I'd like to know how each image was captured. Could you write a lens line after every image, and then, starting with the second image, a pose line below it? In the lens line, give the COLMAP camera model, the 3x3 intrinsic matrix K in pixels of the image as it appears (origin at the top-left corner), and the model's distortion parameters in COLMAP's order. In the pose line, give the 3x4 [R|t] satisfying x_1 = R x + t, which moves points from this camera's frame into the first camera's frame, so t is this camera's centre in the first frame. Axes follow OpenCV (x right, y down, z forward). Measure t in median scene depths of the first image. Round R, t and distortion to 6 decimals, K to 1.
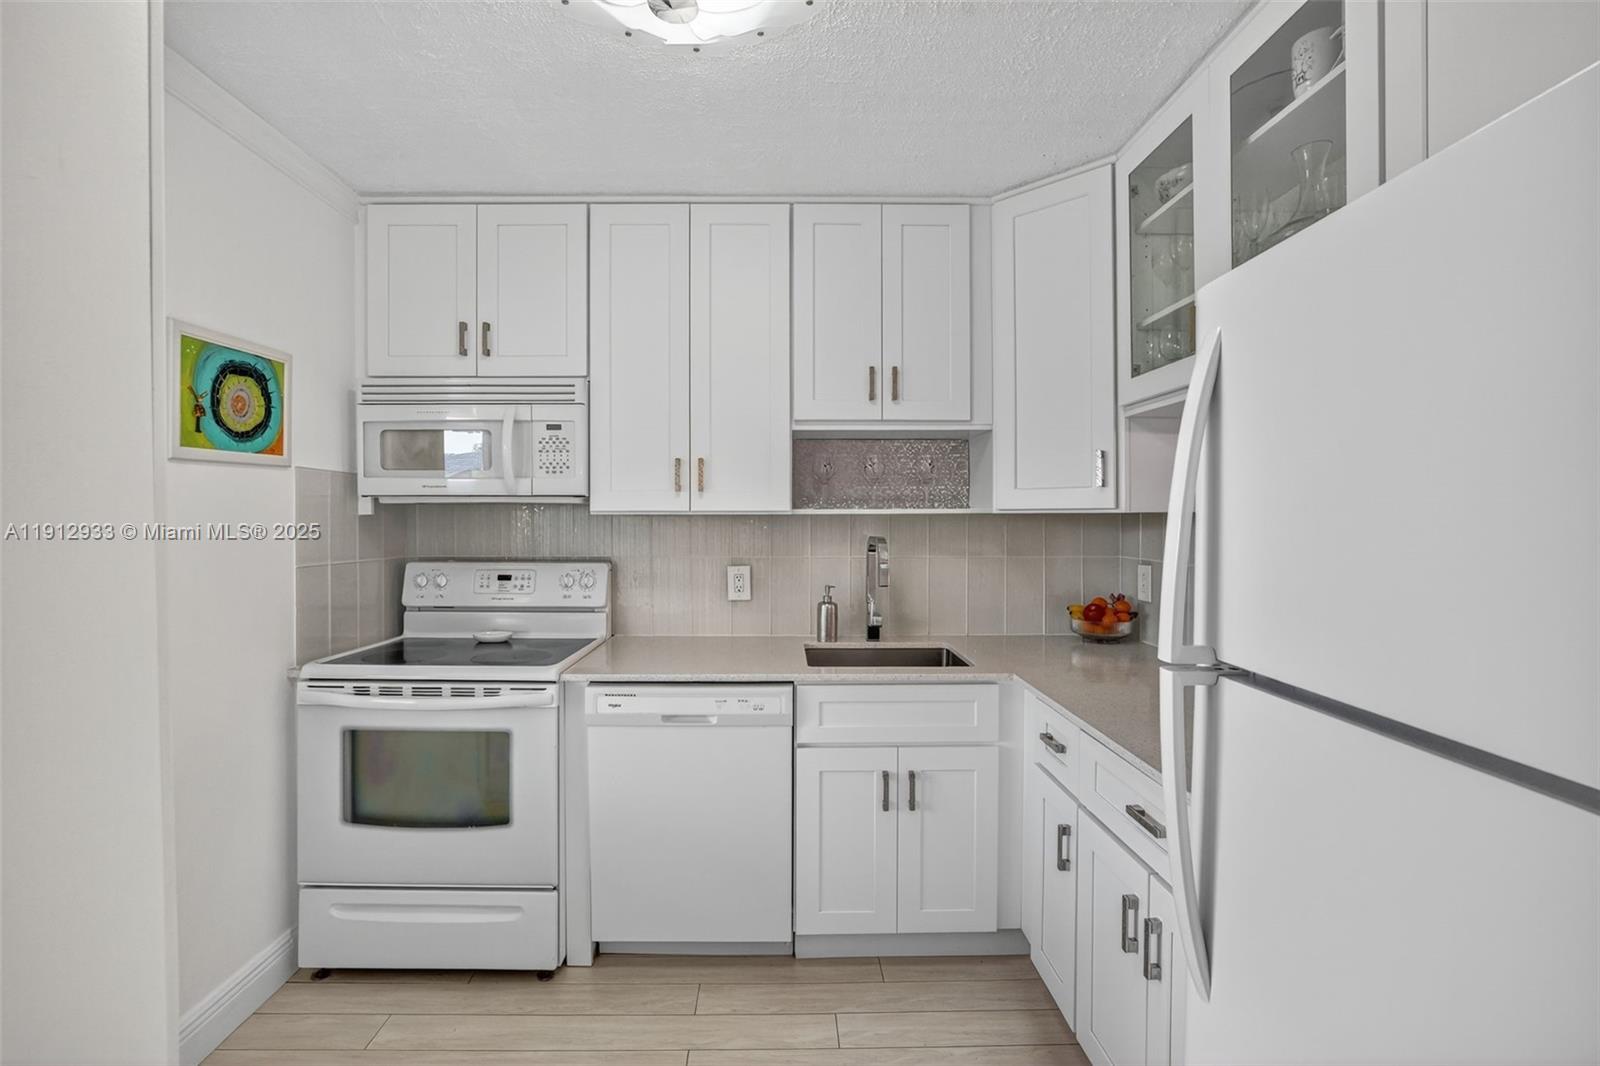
lens RADIAL K [[692.0, 0, 794.4], [0, 692.0, 523.3], [0, 0, 1]] dist [-0.027445, 0.006625]
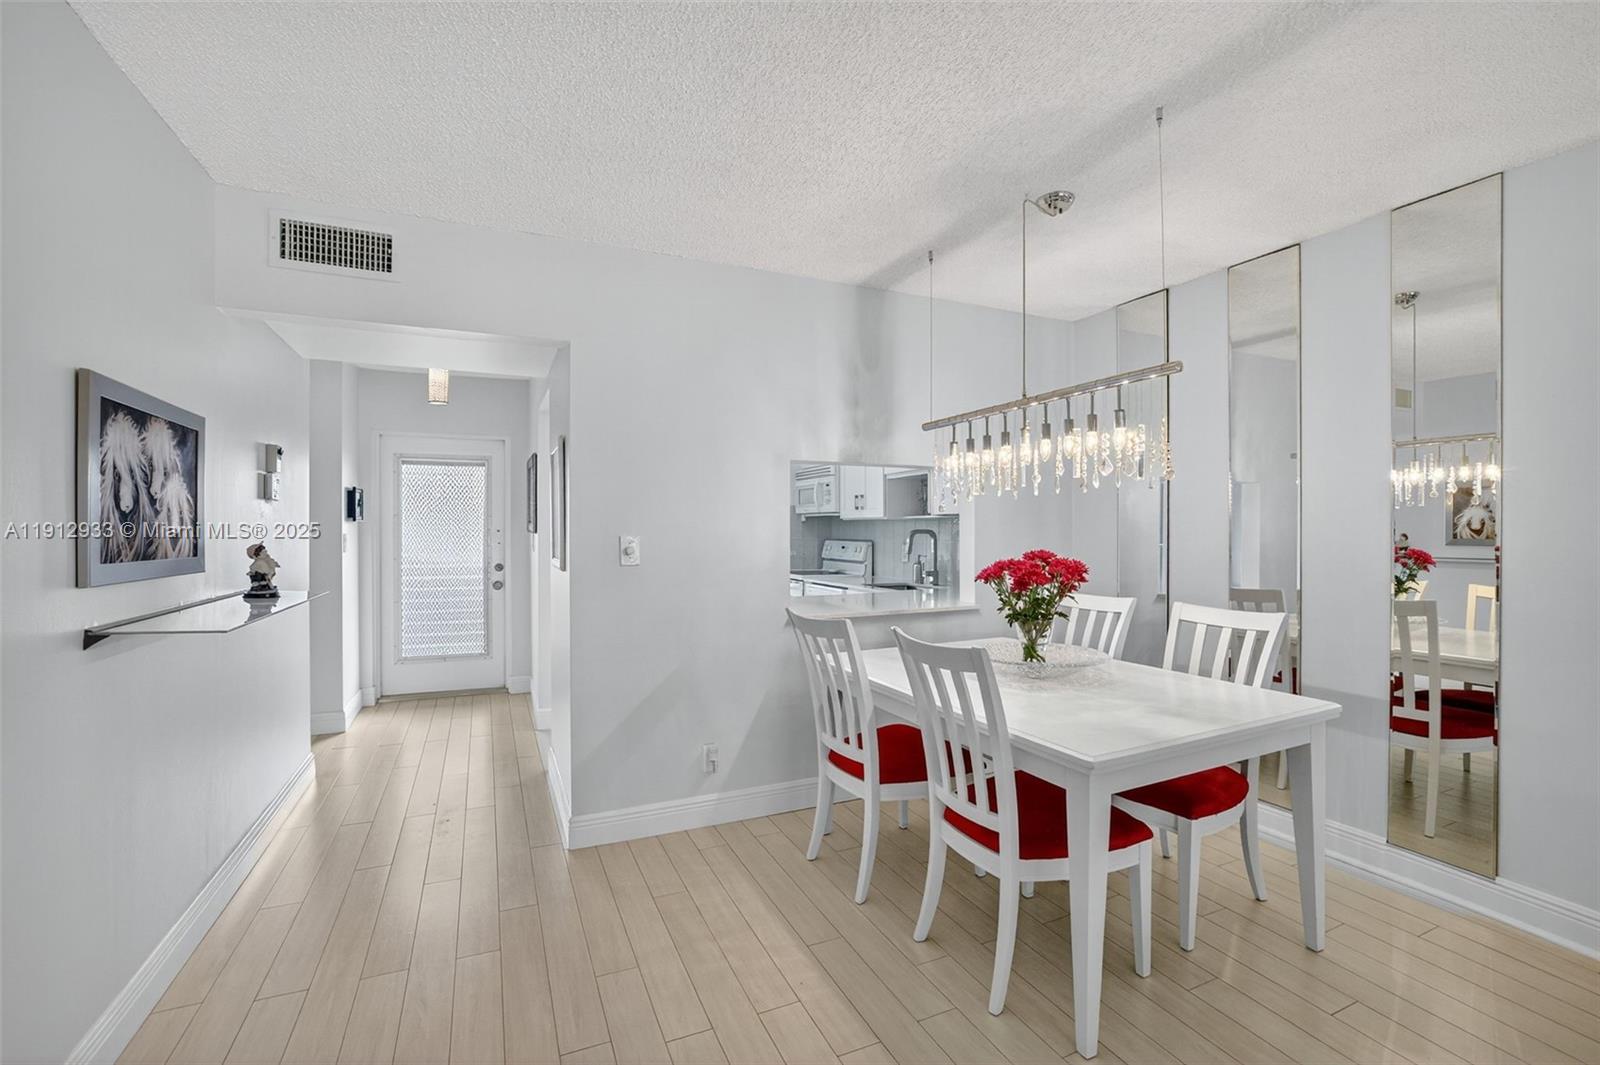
lens RADIAL K [[692.0, 0, 801.8], [0, 692.0, 530.1], [0, 0, 1]] dist [-0.027445, 0.006625]
pose [[0.401091, 0.000663, -0.916038, 1.872225], [-0.005606, 0.999983, -0.001731, 0.028158], [0.916021, 0.005830, 0.401087, -0.095798]]
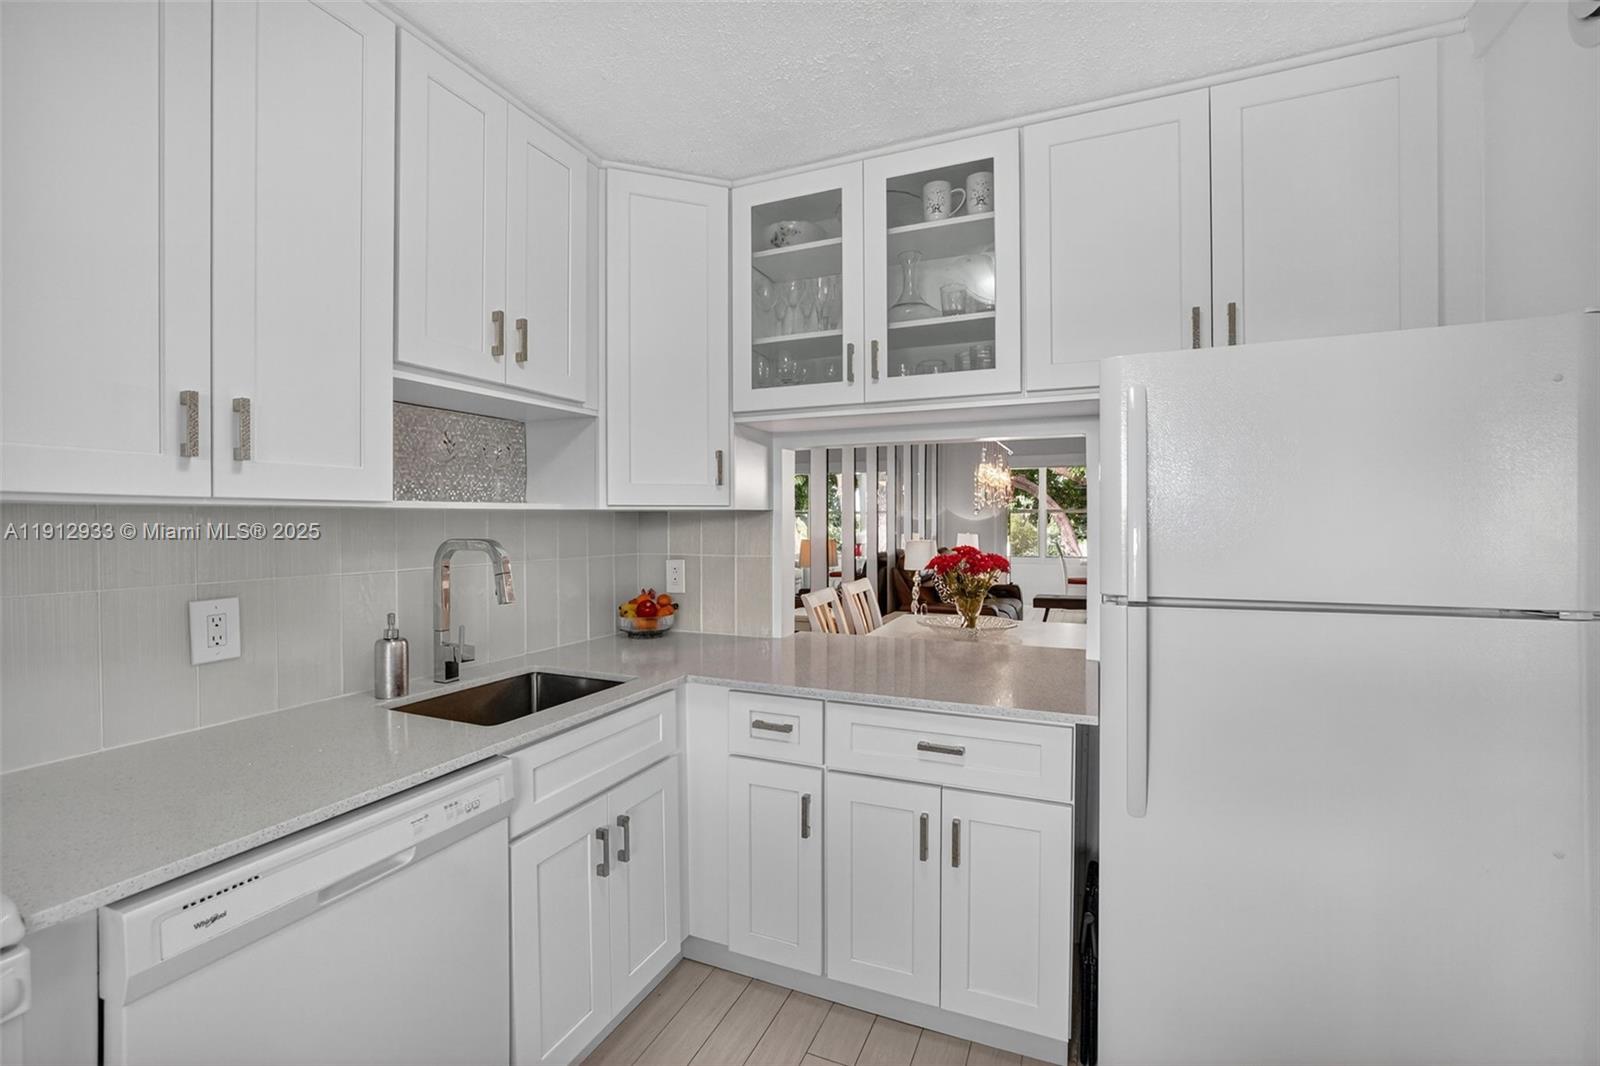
lens RADIAL K [[692.0, 0, 790.6], [0, 692.0, 527.2], [0, 0, 1]] dist [-0.027445, 0.006625]
pose [[0.426333, -0.010620, 0.904504, -0.426547], [0.010814, 0.999919, 0.006643, 0.005428], [-0.904502, 0.006949, 0.426413, 0.393900]]
